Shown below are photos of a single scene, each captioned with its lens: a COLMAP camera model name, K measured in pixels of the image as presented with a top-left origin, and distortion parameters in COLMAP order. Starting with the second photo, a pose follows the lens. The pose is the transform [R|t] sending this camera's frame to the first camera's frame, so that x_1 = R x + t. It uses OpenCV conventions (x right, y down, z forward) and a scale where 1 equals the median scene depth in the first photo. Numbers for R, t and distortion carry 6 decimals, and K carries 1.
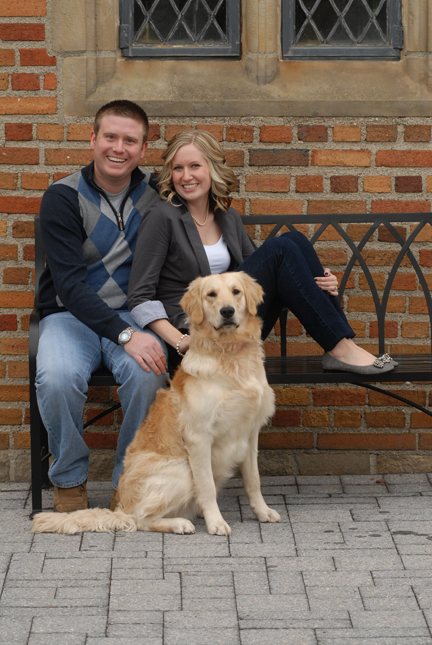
lens RADIAL K [[2756.8, 0, 215.9], [0, 2756.8, 320.8], [0, 0, 1]] dist [0.073105, 0.000000]
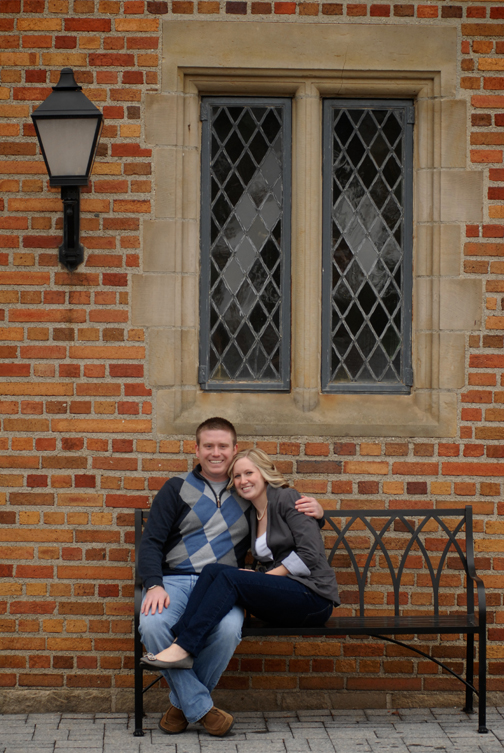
lens RADIAL K [[2629.9, 0, 252.8], [0, 2629.9, 377.8], [0, 0, 1]] dist [-0.302438, 0.000000]
pose [[0.999649, 0.009668, 0.024669, -0.040200], [-0.007024, 0.994439, -0.105083, 0.030607], [-0.025548, 0.104872, 0.994157, -0.252092]]
